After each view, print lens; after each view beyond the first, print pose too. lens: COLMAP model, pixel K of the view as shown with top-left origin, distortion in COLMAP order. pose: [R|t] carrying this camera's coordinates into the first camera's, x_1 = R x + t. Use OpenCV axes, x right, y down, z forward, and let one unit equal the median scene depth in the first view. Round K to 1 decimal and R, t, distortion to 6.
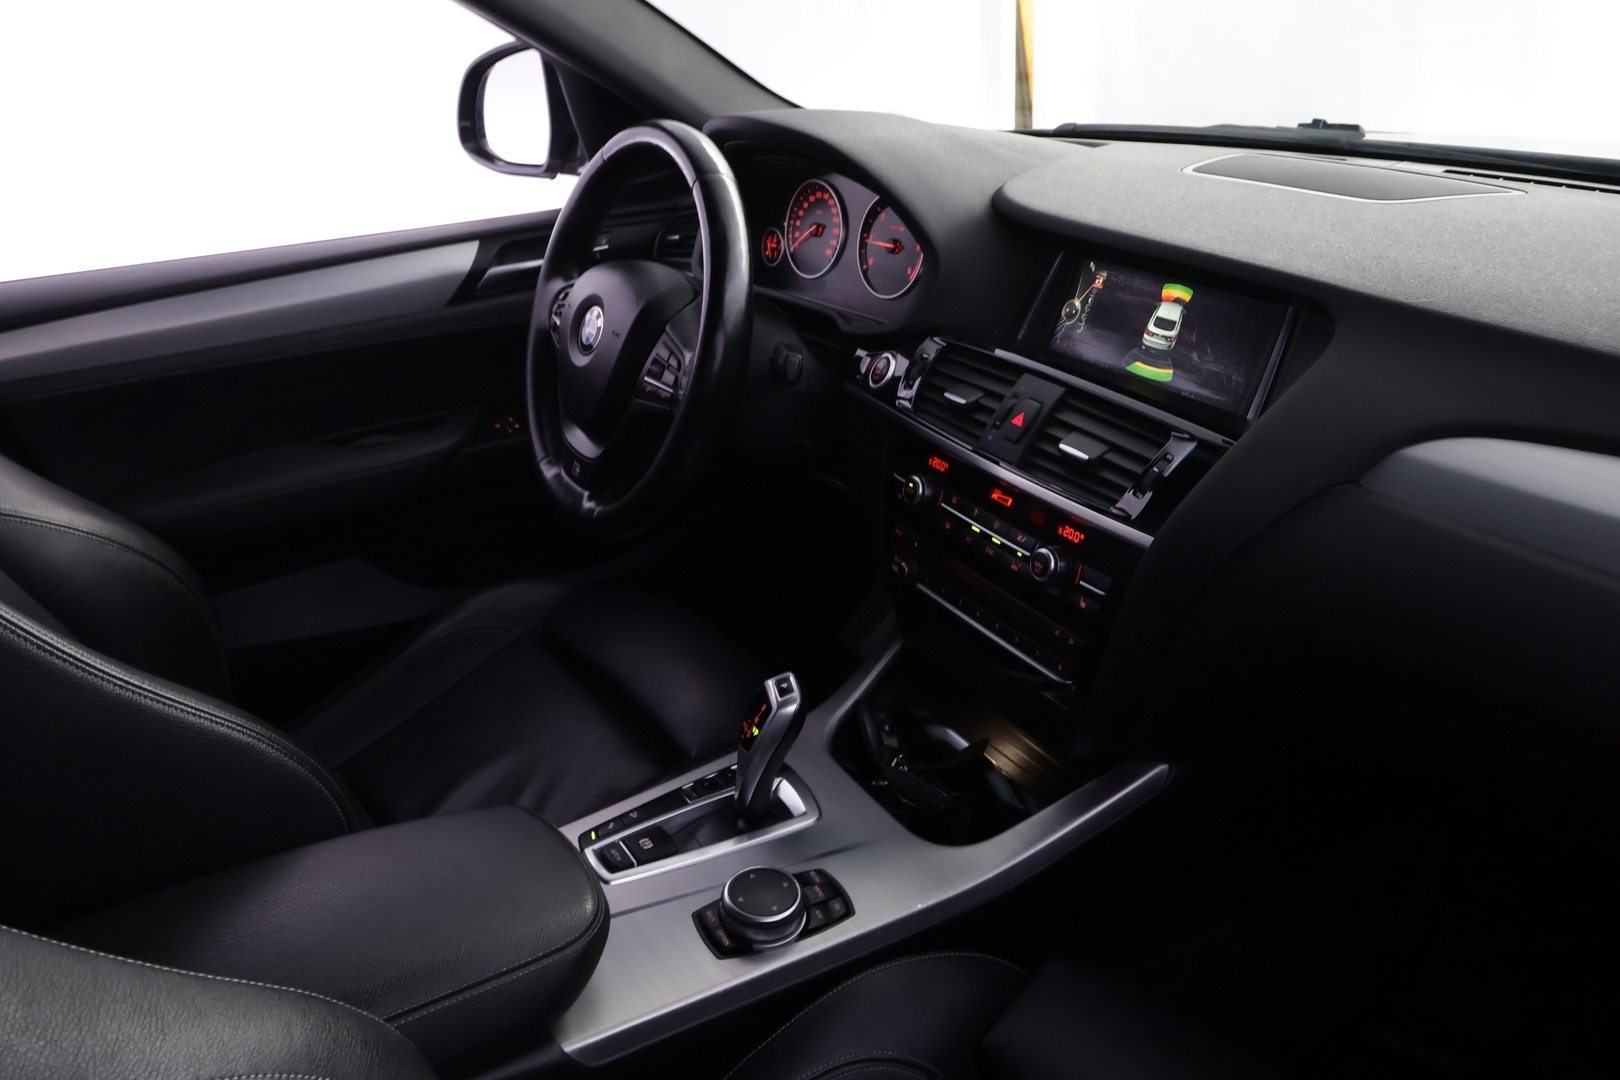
lens RADIAL K [[1202.2, 0, 802.6], [0, 1202.2, 540.3], [0, 0, 1]] dist [0.007429, 0.000737]
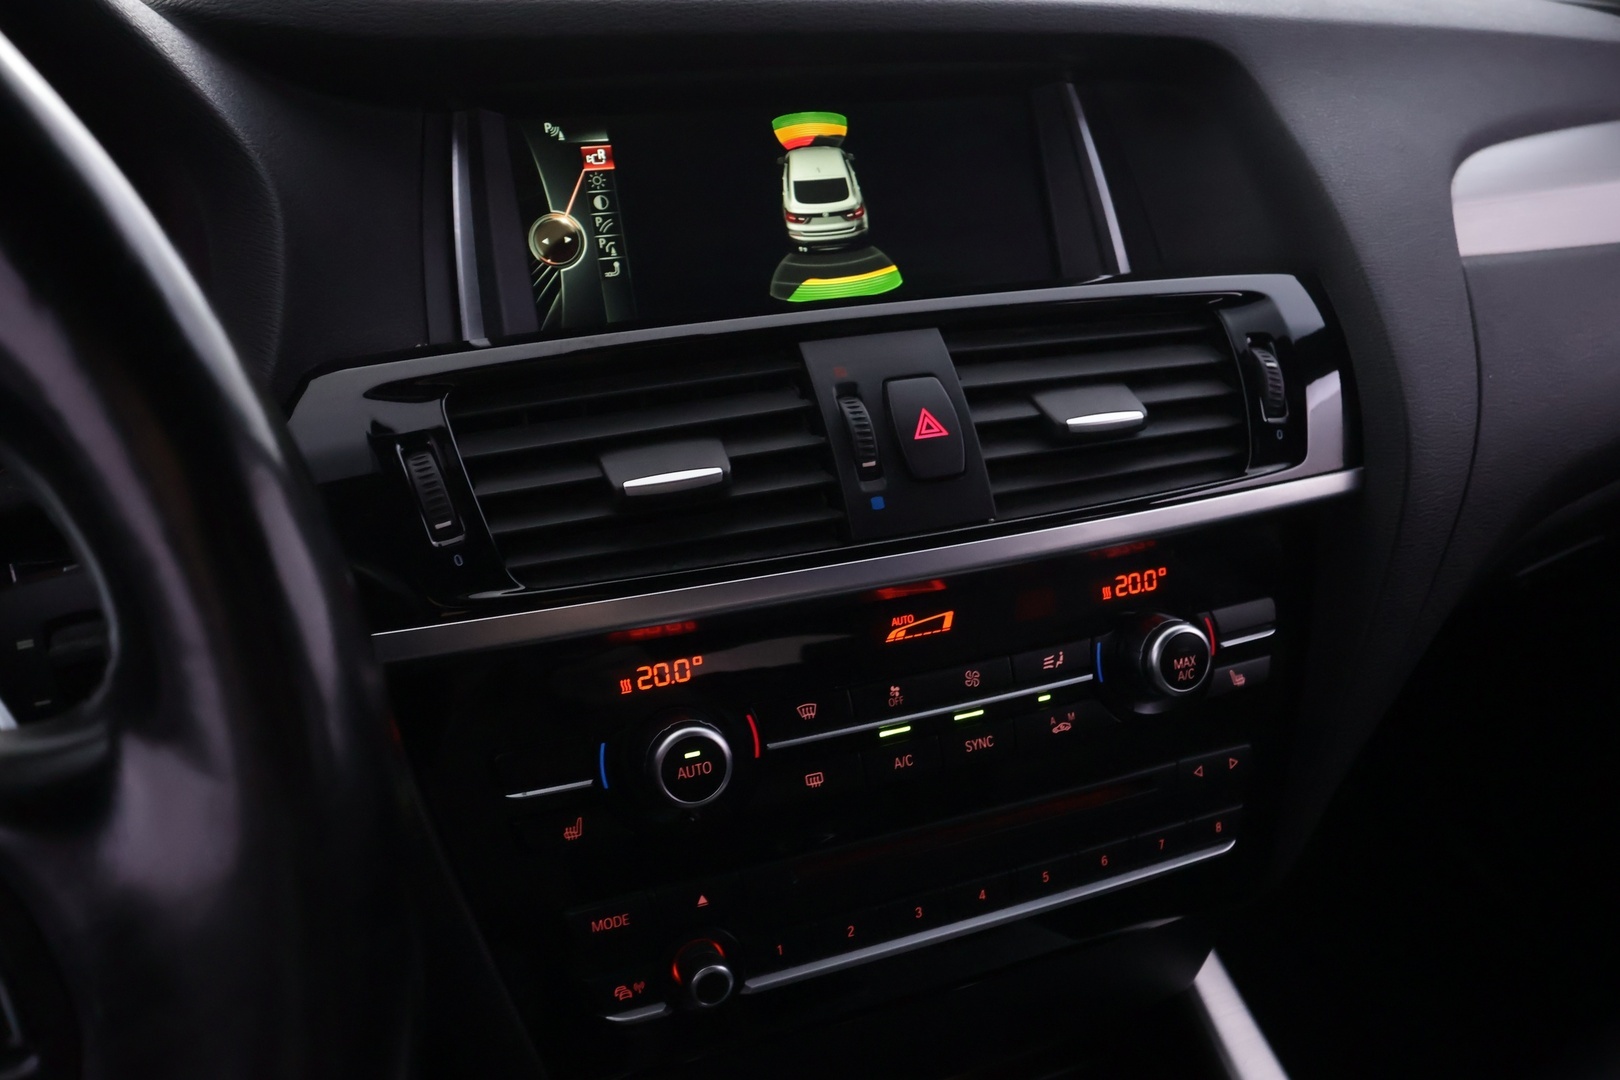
lens RADIAL K [[1309.4, 0, 808.5], [0, 1309.4, 512.0], [0, 0, 1]] dist [0.005662, 0.008719]
pose [[0.123730, -0.327612, 0.936676, -0.252799], [0.427952, 0.869253, 0.247500, -0.199847], [-0.895292, 0.370229, 0.247755, 0.914576]]
